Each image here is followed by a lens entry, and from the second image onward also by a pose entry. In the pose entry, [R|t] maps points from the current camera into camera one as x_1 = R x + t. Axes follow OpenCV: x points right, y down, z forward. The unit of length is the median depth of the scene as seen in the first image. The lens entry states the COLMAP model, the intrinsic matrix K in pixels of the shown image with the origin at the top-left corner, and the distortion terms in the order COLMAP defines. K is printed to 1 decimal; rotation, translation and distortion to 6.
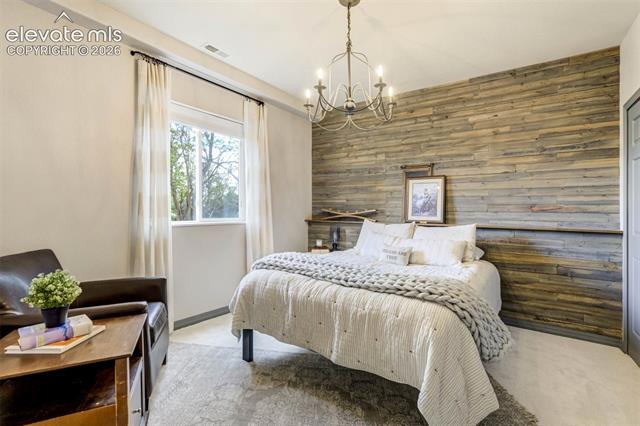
lens RADIAL K [[294.8, 0, 320.0], [0, 294.8, 213.0], [0, 0, 1]] dist [-0.016841, 0.000860]
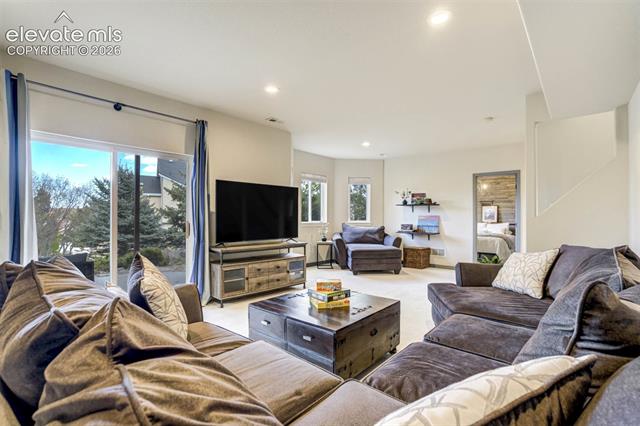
lens RADIAL K [[294.8, 0, 320.0], [0, 294.8, 213.0], [0, 0, 1]] dist [-0.016841, 0.000860]
pose [[0.994083, 0.007398, -0.108374, -0.959138], [-0.009033, 0.999853, -0.014607, -0.001543], [0.108250, 0.015499, 0.994003, -1.962371]]
